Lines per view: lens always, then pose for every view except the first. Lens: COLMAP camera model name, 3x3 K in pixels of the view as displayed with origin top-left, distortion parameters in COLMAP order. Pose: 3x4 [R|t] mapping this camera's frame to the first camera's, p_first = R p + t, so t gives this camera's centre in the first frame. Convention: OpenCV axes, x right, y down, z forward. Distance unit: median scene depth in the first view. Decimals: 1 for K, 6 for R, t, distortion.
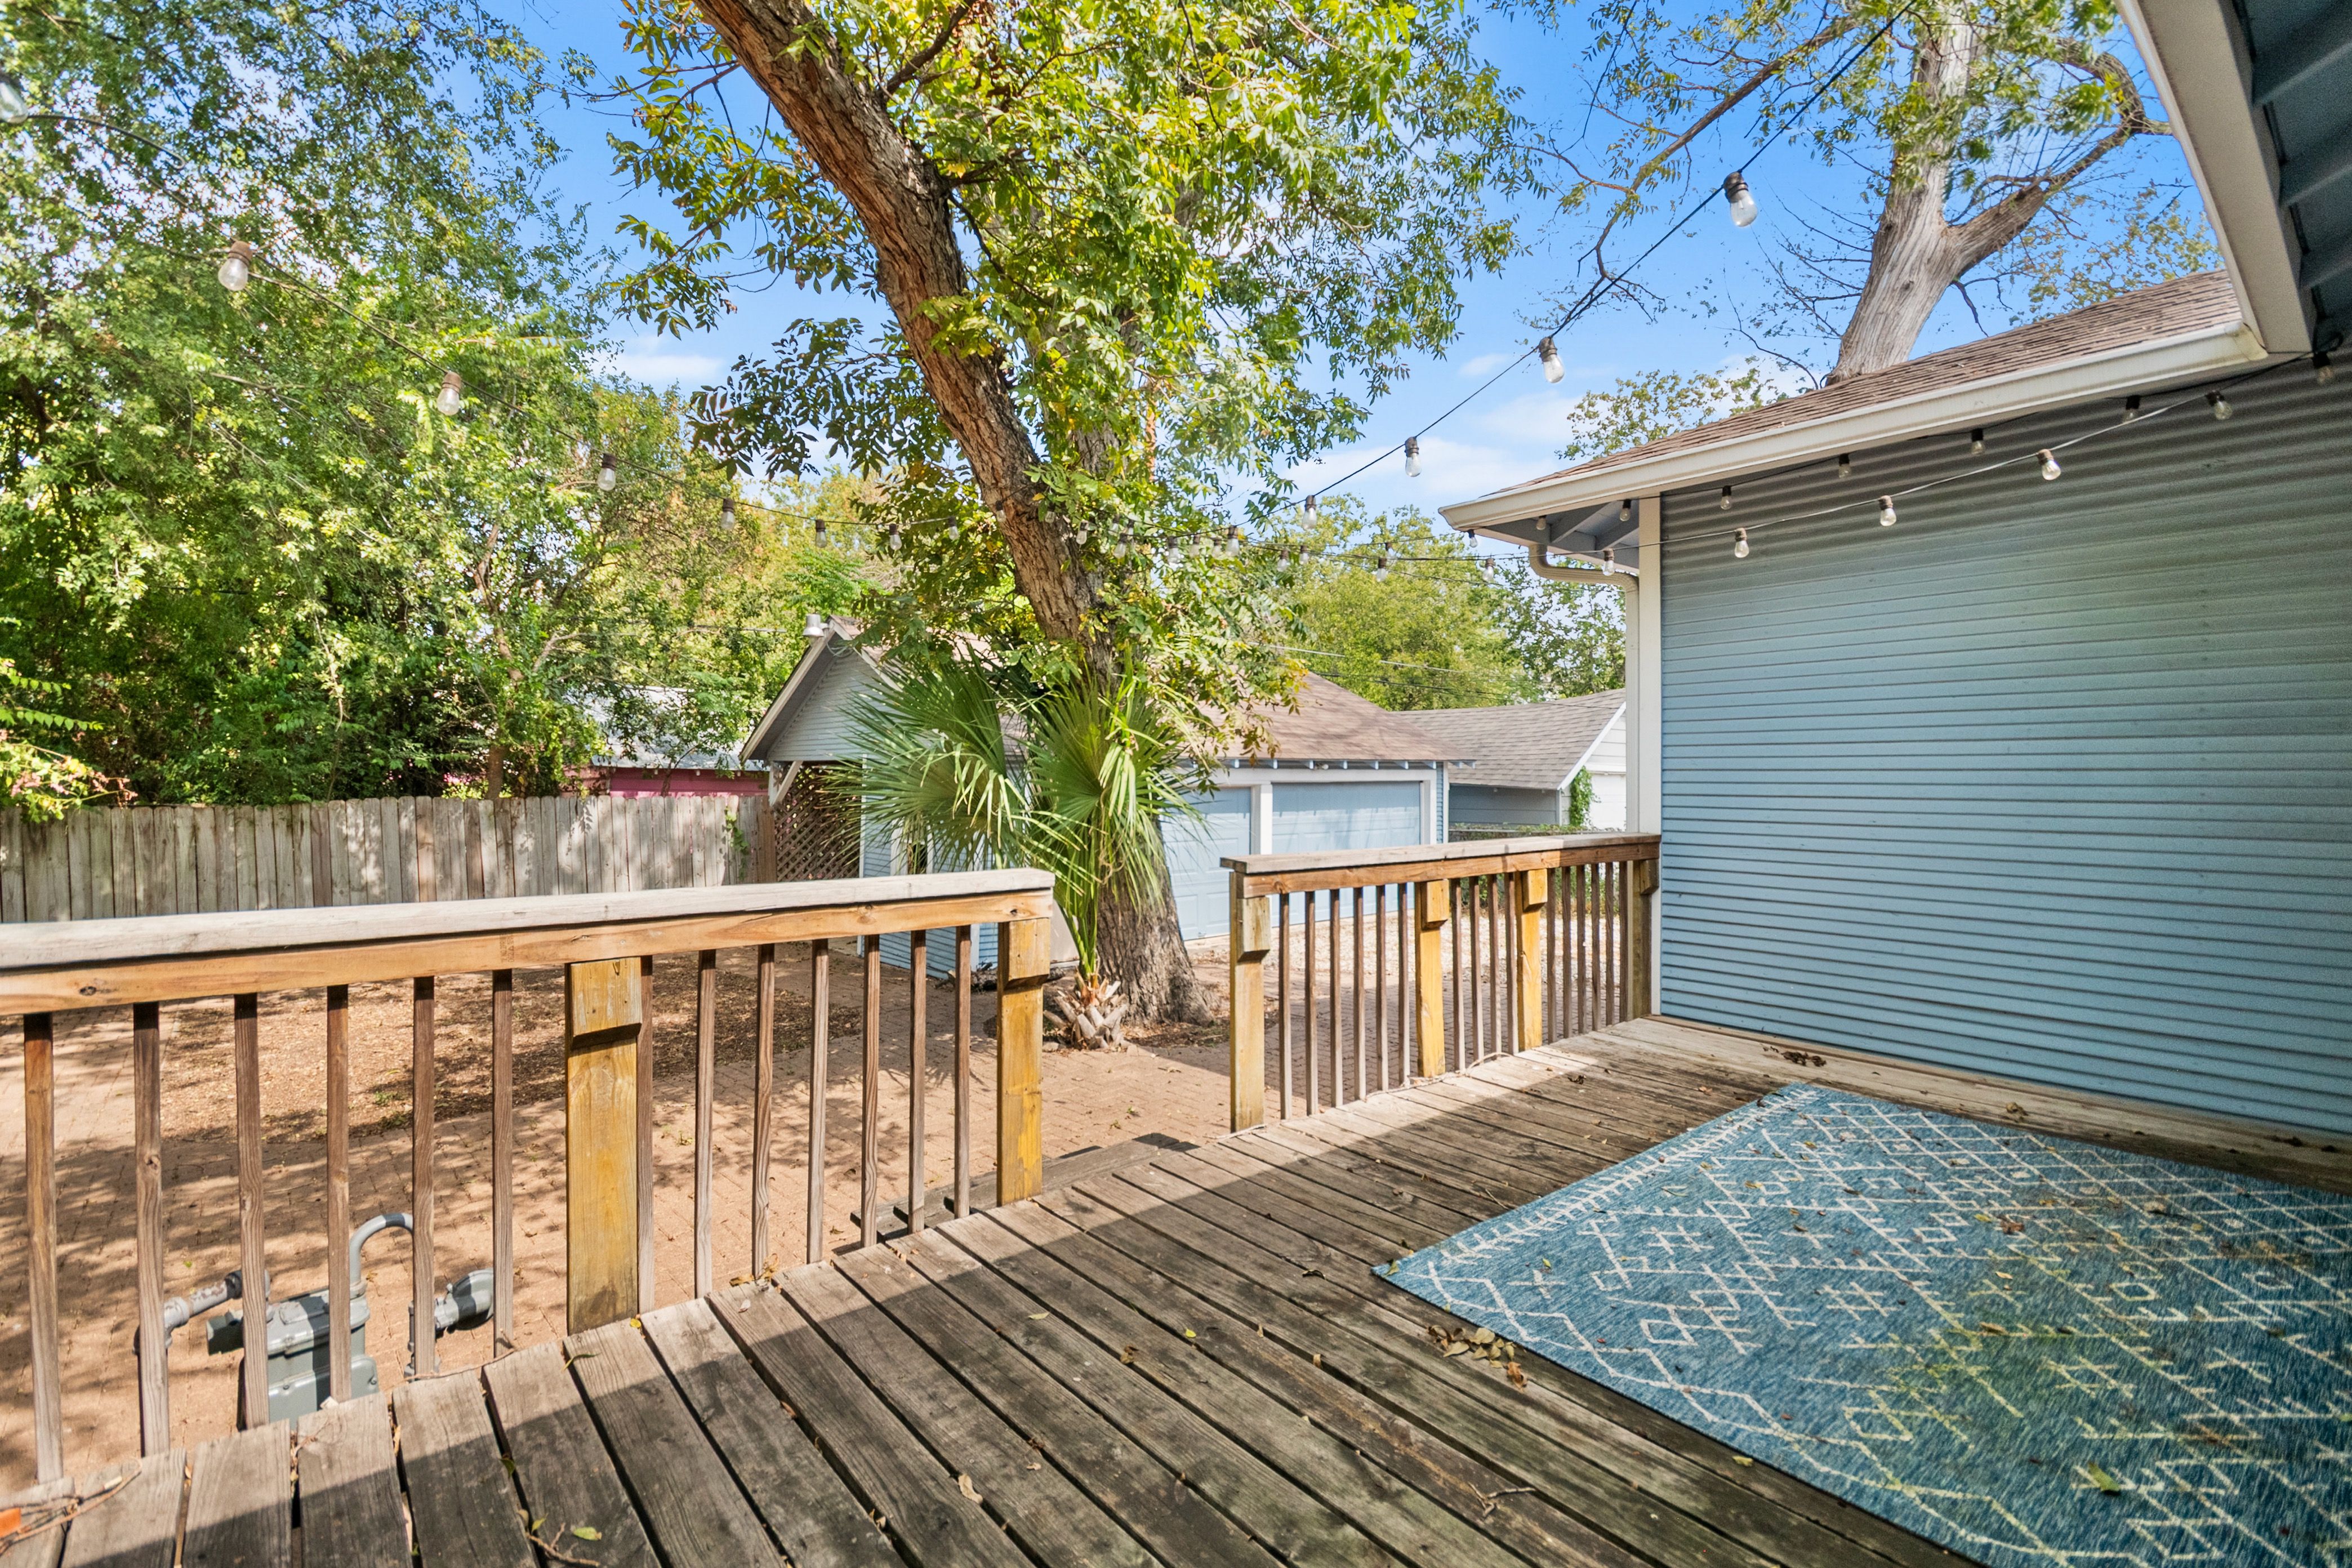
lens RADIAL K [[1042.9, 0, 1186.0], [0, 1042.9, 779.3], [0, 0, 1]] dist [-0.000602, -0.006084]
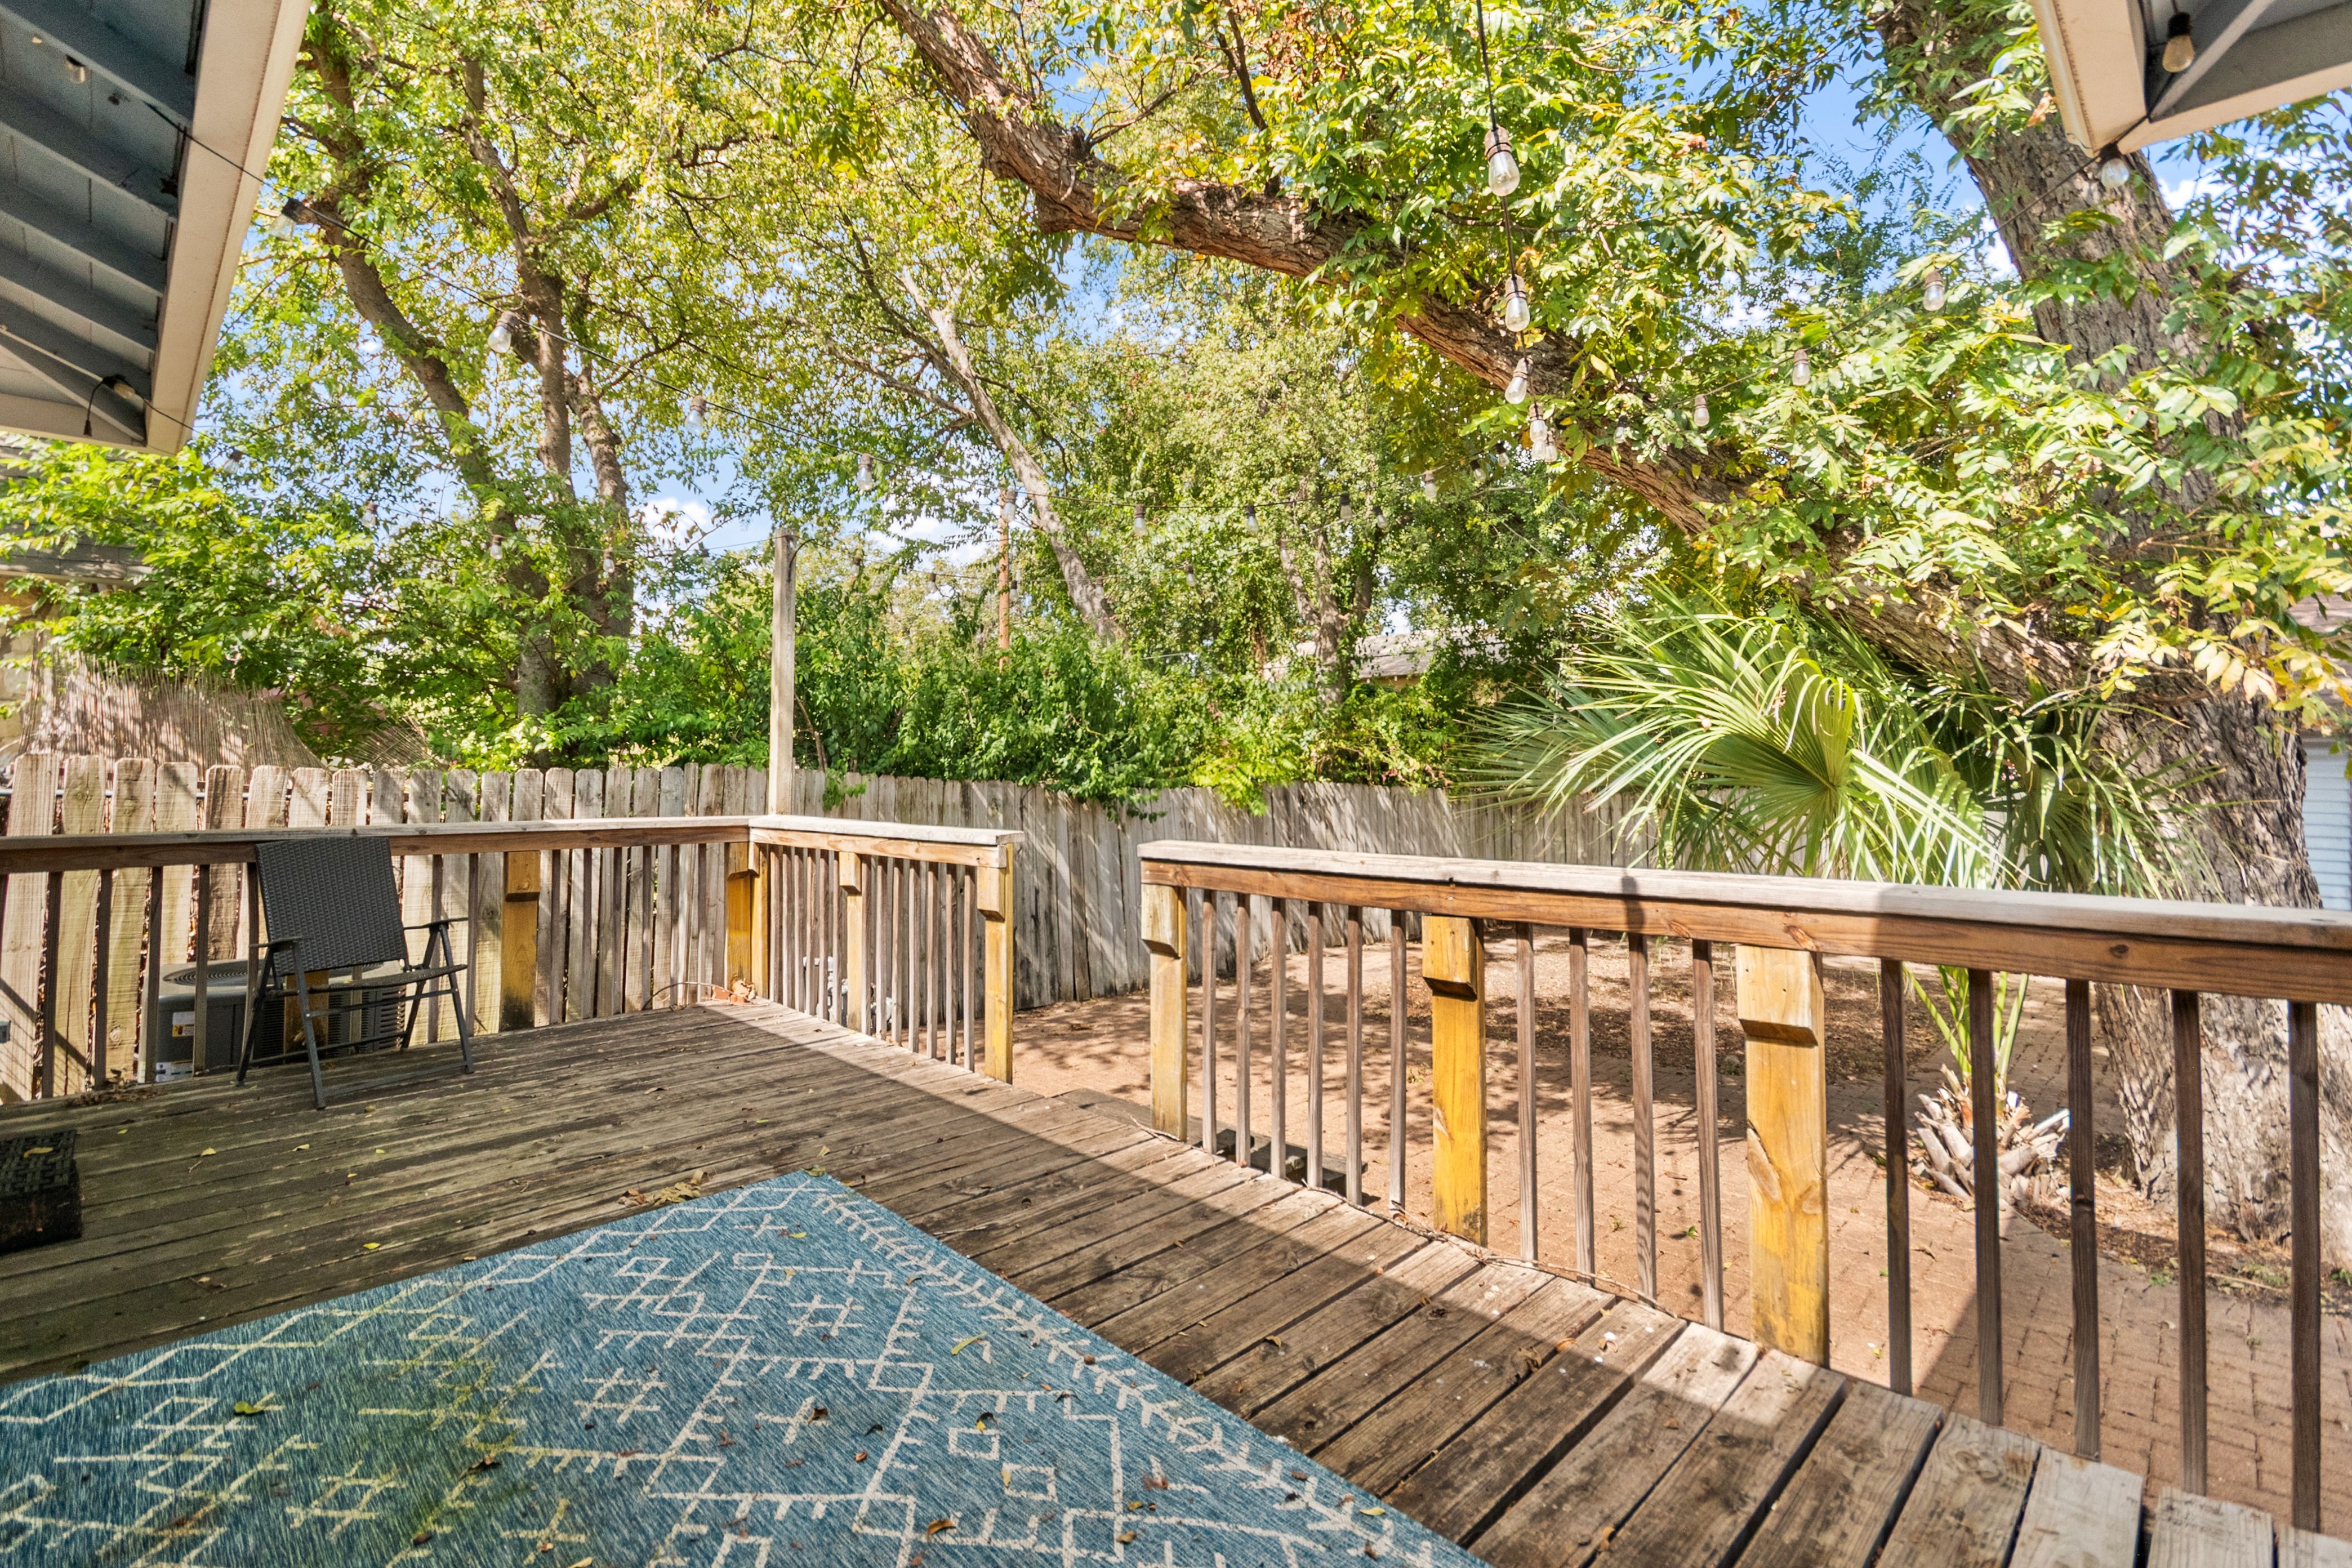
lens RADIAL K [[1075.3, 0, 1129.8], [0, 1075.3, 774.8], [0, 0, 1]] dist [0.001204, 0.000233]
pose [[0.059046, 0.002044, -0.998253, 1.394428], [0.003806, 0.999990, 0.002273, 0.017667], [0.998248, -0.003933, 0.059038, 1.251703]]
